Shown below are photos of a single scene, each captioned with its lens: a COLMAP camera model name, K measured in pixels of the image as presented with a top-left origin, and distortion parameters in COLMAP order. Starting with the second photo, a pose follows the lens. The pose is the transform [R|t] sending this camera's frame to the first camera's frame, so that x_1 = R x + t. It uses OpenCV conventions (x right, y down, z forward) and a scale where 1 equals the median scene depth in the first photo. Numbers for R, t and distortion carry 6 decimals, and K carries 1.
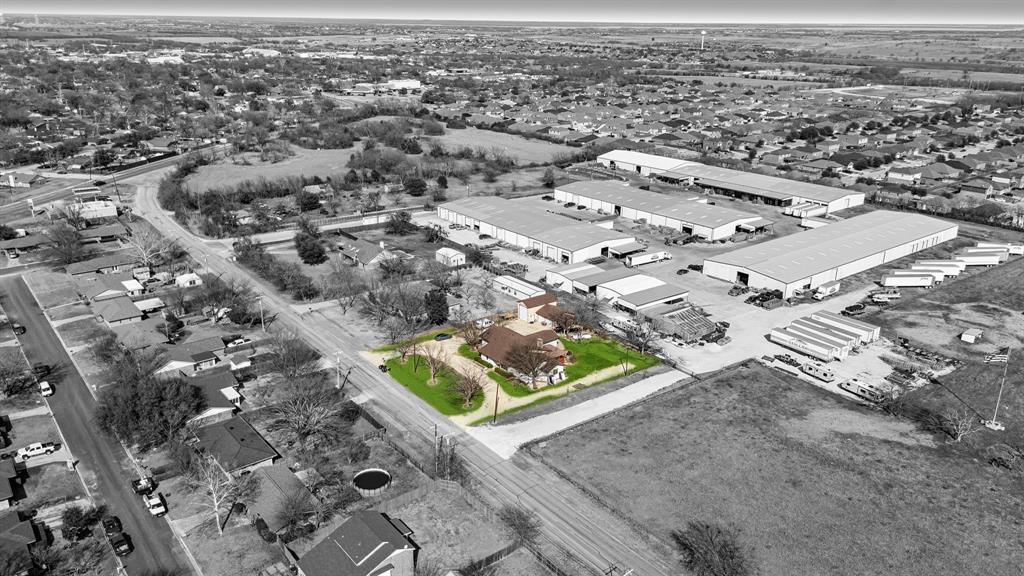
lens RADIAL K [[751.7, 0, 512.0], [0, 751.7, 288.0], [0, 0, 1]] dist [0.041195, -0.004336]
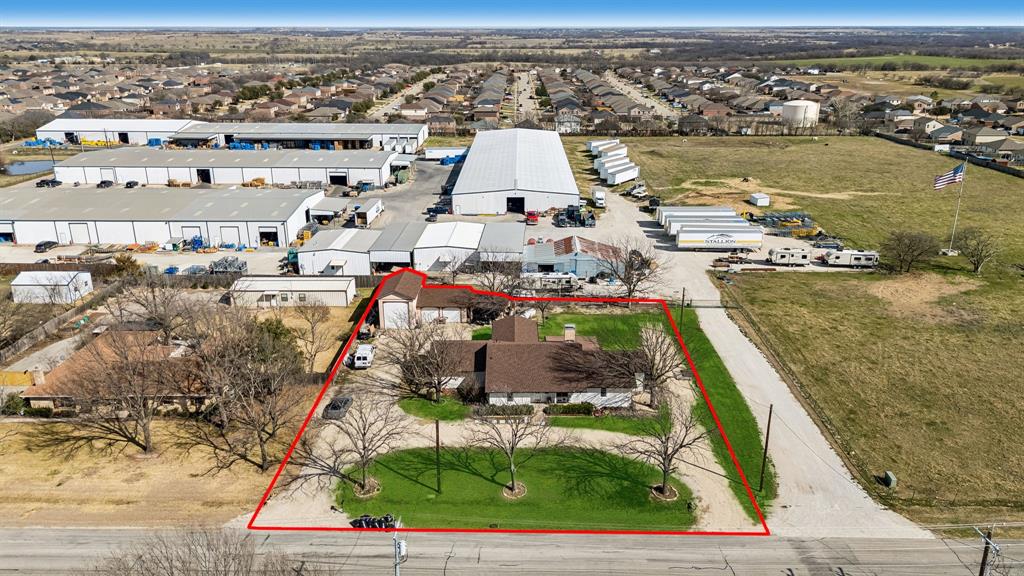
lens RADIAL K [[751.7, 0, 512.0], [0, 751.7, 288.0], [0, 0, 1]] dist [0.041195, -0.004336]
pose [[0.627635, -0.262398, 0.732954, -0.352421], [0.265559, 0.957179, 0.115270, -0.026613], [-0.731815, 0.122295, 0.670441, 0.657509]]
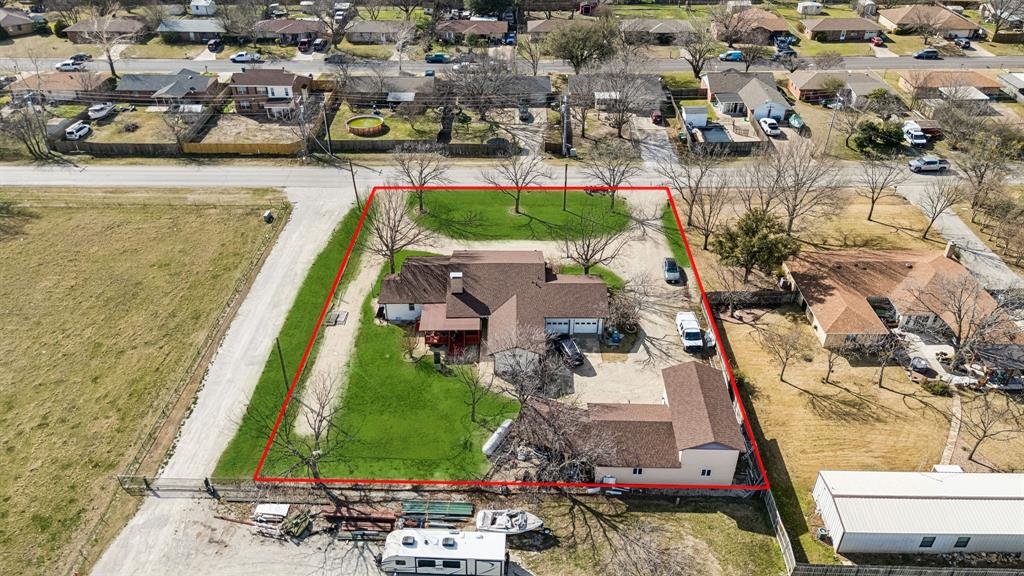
lens RADIAL K [[751.7, 0, 512.0], [0, 751.7, 288.0], [0, 0, 1]] dist [0.041195, -0.004336]
pose [[-0.629144, 0.431911, -0.646243, 0.315725], [-0.267100, 0.660648, 0.701571, -0.261339], [0.729955, 0.614001, -0.300279, 1.139165]]
